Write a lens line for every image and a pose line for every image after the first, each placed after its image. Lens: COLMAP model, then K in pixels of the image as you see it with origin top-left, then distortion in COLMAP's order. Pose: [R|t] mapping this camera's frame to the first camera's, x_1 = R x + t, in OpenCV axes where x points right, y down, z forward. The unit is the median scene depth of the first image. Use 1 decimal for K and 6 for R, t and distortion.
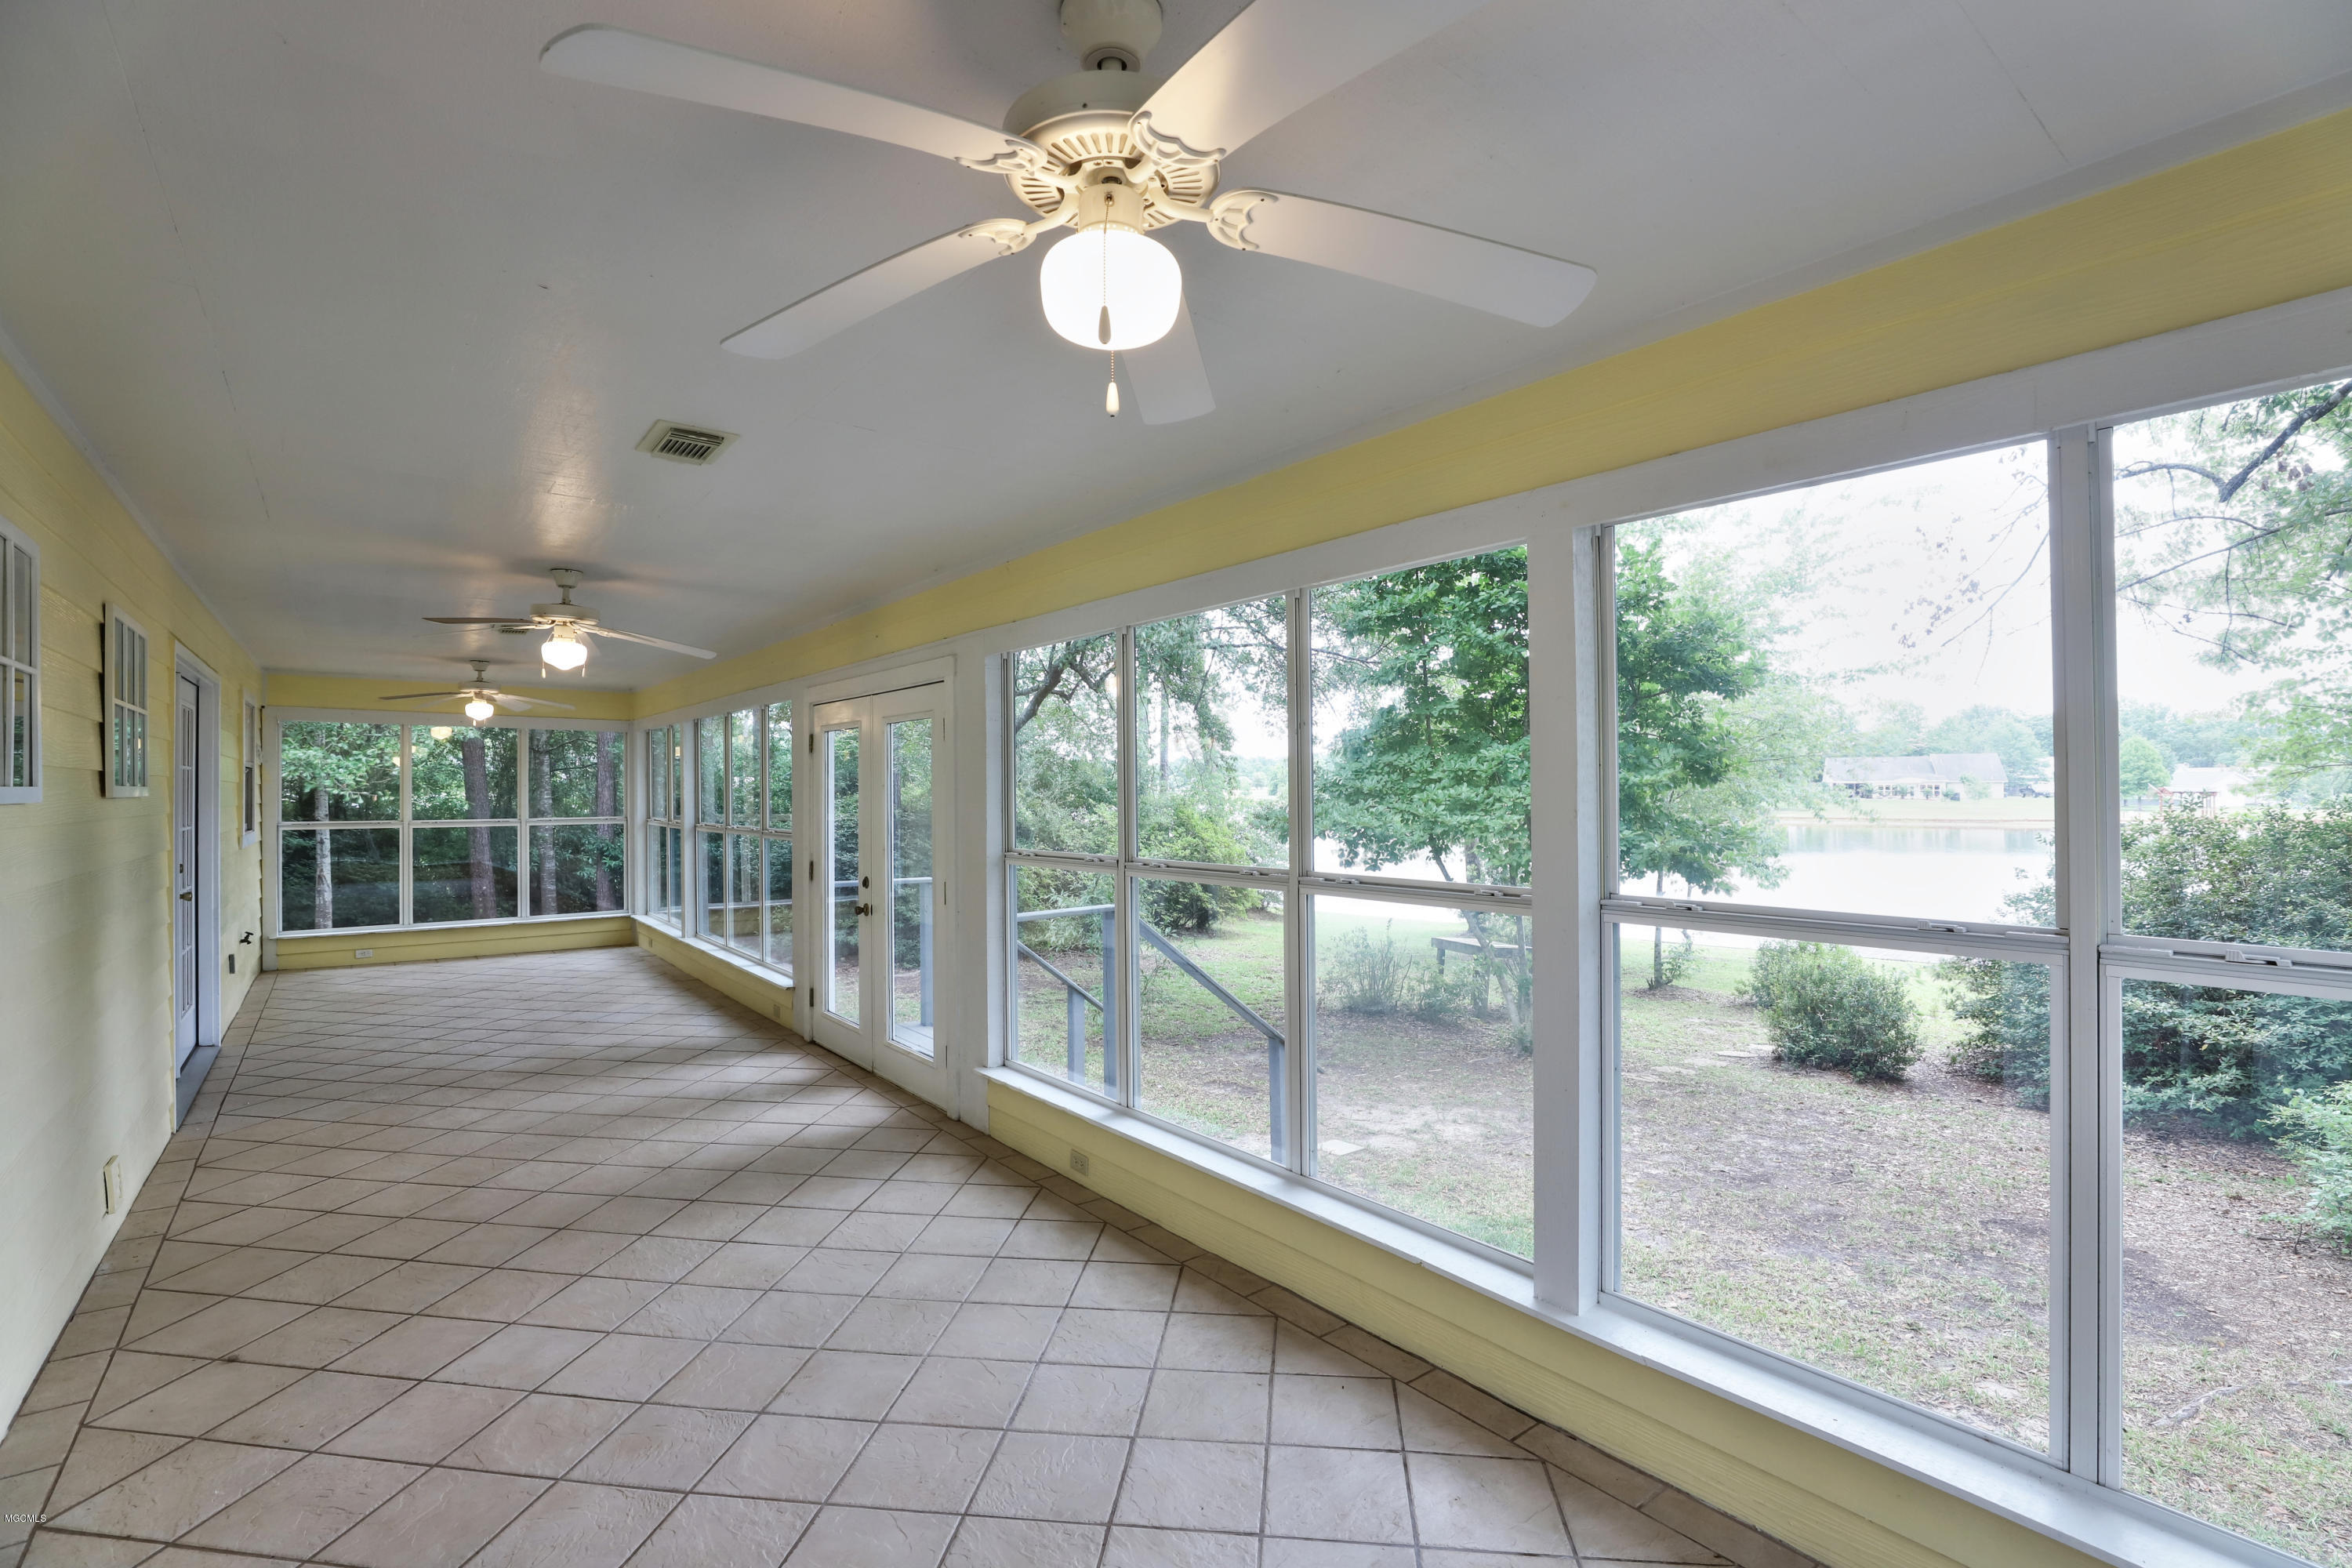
lens RADIAL K [[1072.5, 0, 1188.9], [0, 1072.5, 786.6], [0, 0, 1]] dist [-0.042536, 0.012480]
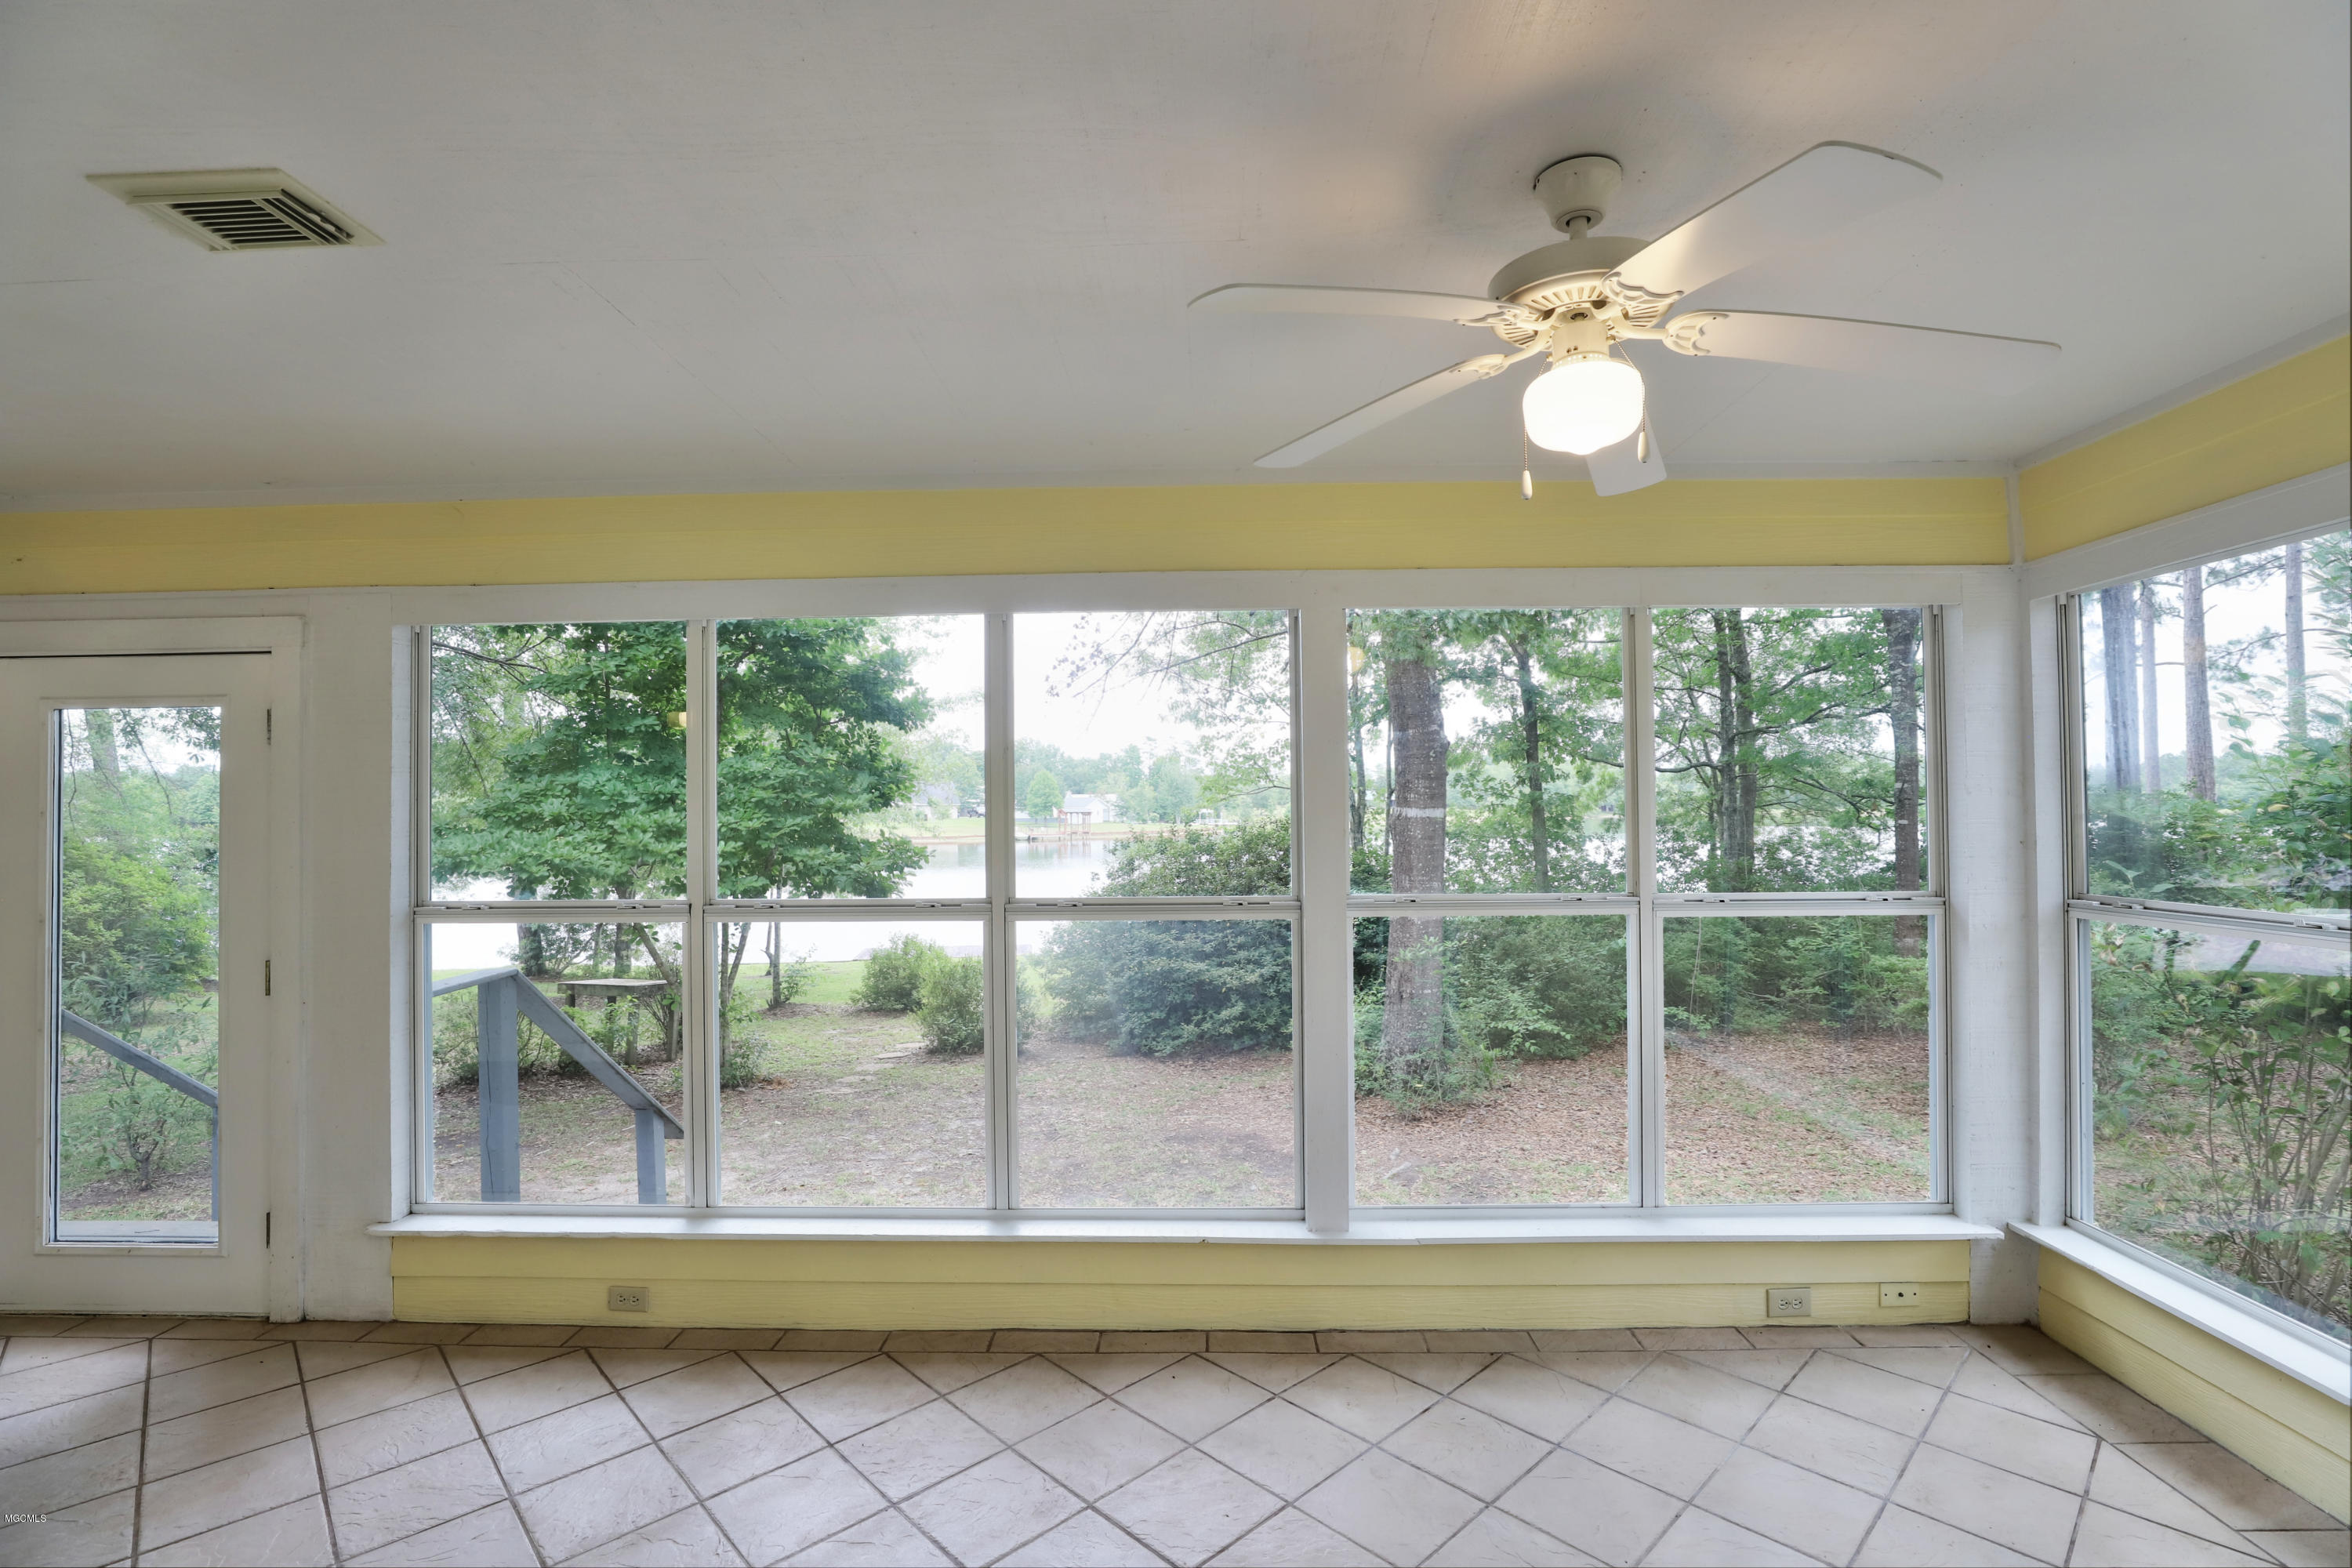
lens RADIAL K [[1072.5, 0, 1185.3], [0, 1072.5, 791.5], [0, 0, 1]] dist [-0.042536, 0.012480]
pose [[0.641627, 0.009674, 0.766955, -0.154253], [0.003464, 0.999874, -0.015510, -0.001041], [-0.767009, 0.012609, 0.641513, 0.069248]]
